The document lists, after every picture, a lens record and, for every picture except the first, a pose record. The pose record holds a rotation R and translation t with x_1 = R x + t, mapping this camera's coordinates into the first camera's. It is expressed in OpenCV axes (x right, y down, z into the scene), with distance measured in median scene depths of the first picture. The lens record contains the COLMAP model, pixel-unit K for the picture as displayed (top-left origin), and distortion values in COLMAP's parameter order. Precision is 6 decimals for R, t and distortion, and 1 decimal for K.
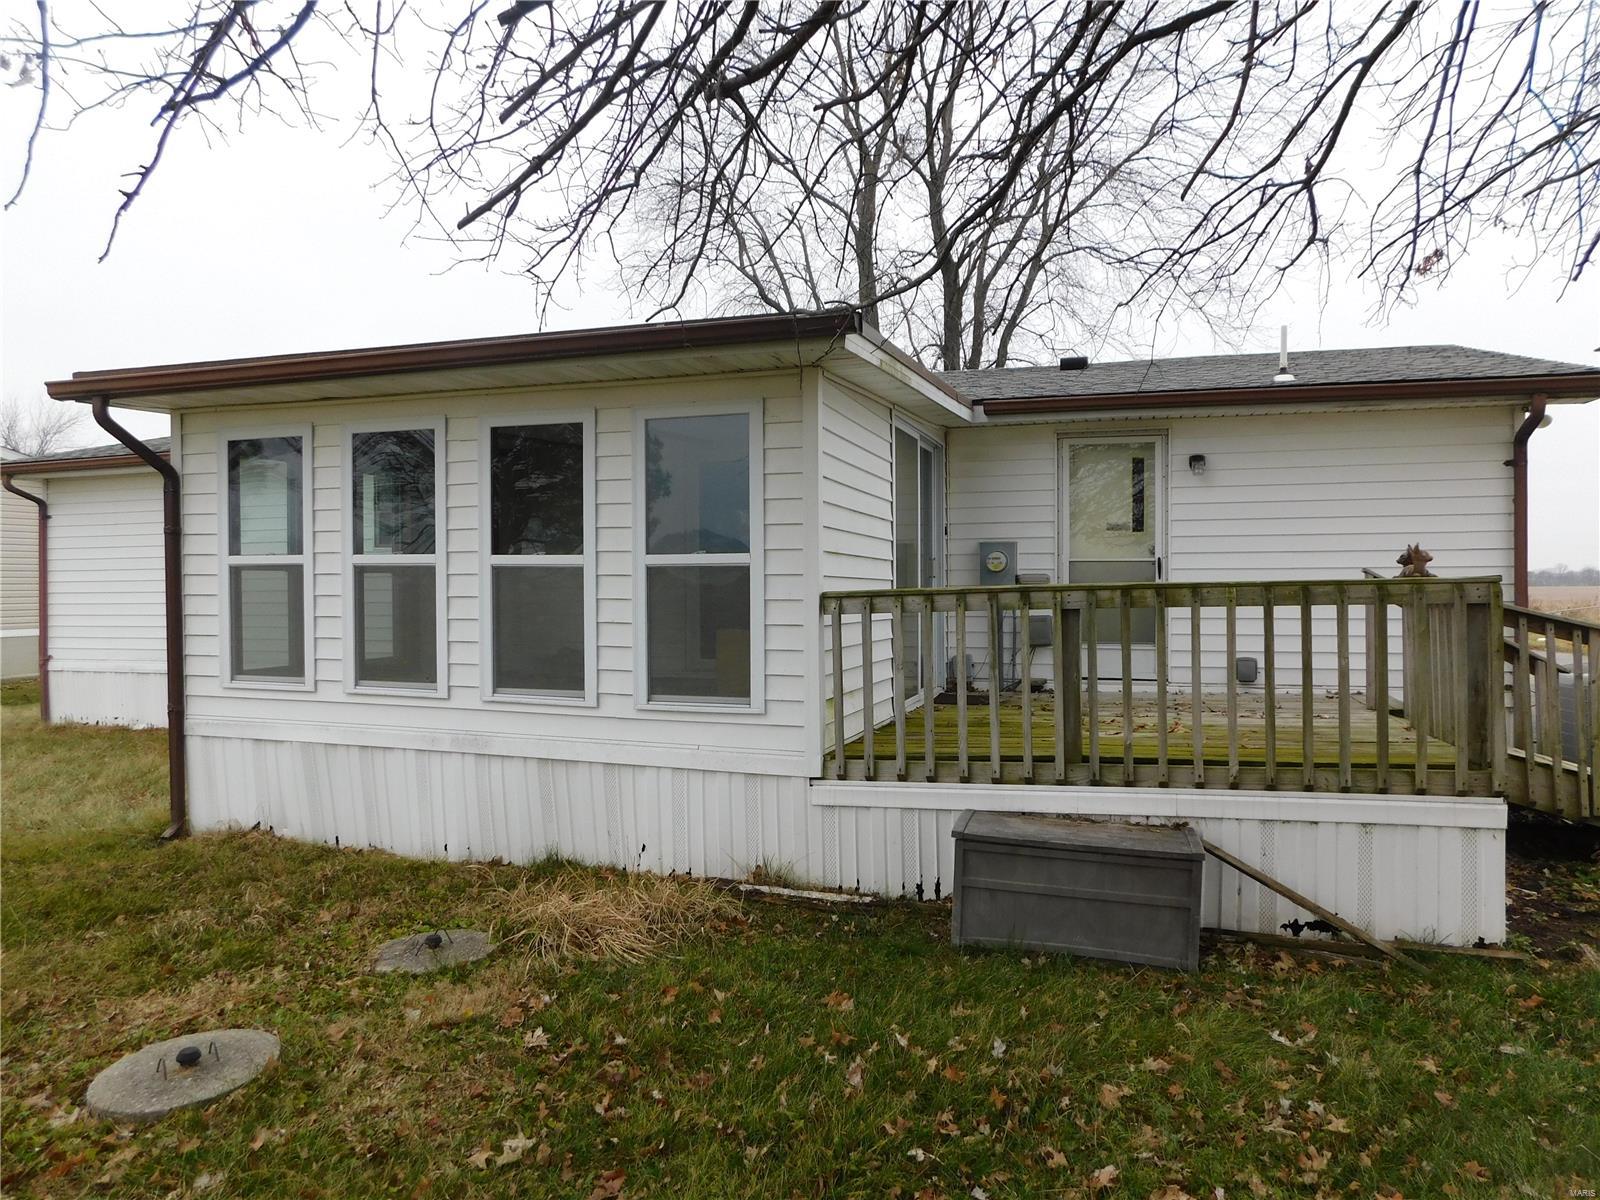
lens RADIAL K [[1061.4, 0, 802.4], [0, 1061.4, 600.4], [0, 0, 1]] dist [-0.056591, 0.038316]
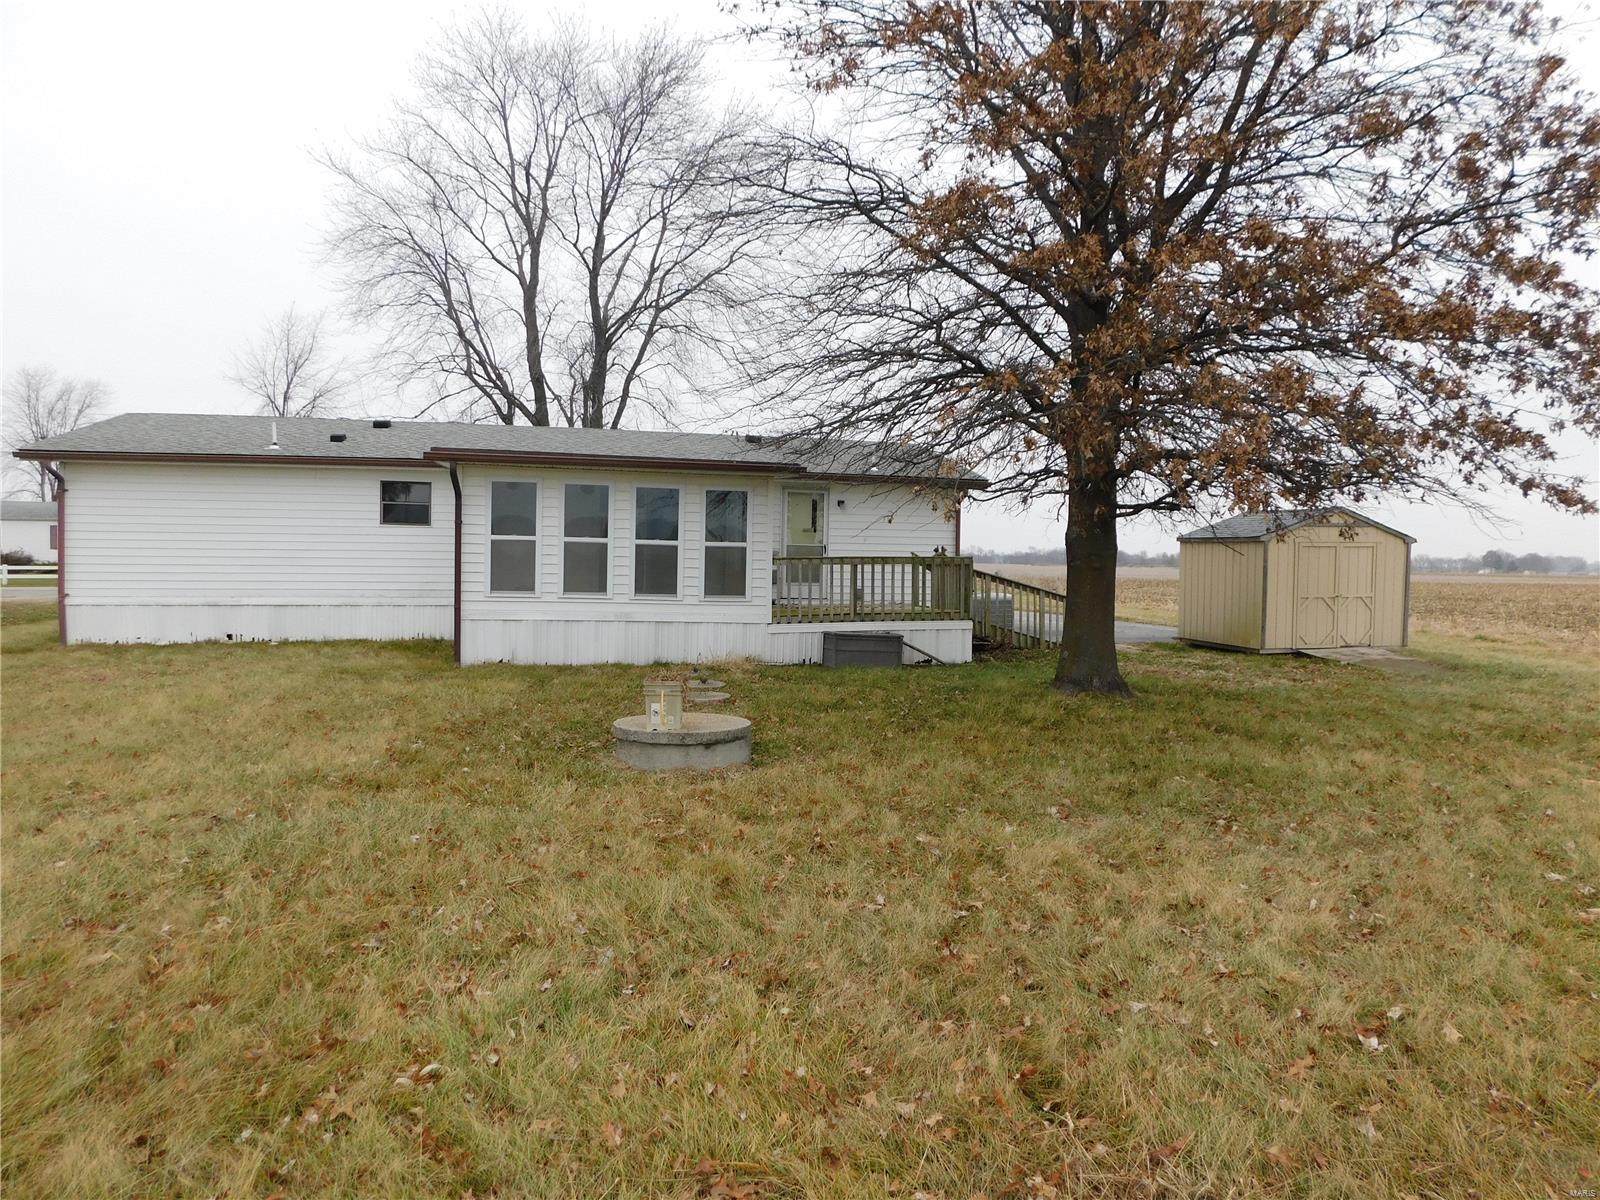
lens RADIAL K [[1061.4, 0, 799.2], [0, 1061.4, 597.4], [0, 0, 1]] dist [-0.056591, 0.038316]
pose [[0.868161, 0.002695, 0.496275, -1.161750], [-0.013985, 0.999721, 0.019035, 0.038656], [-0.496085, -0.023466, 0.867957, -1.305716]]
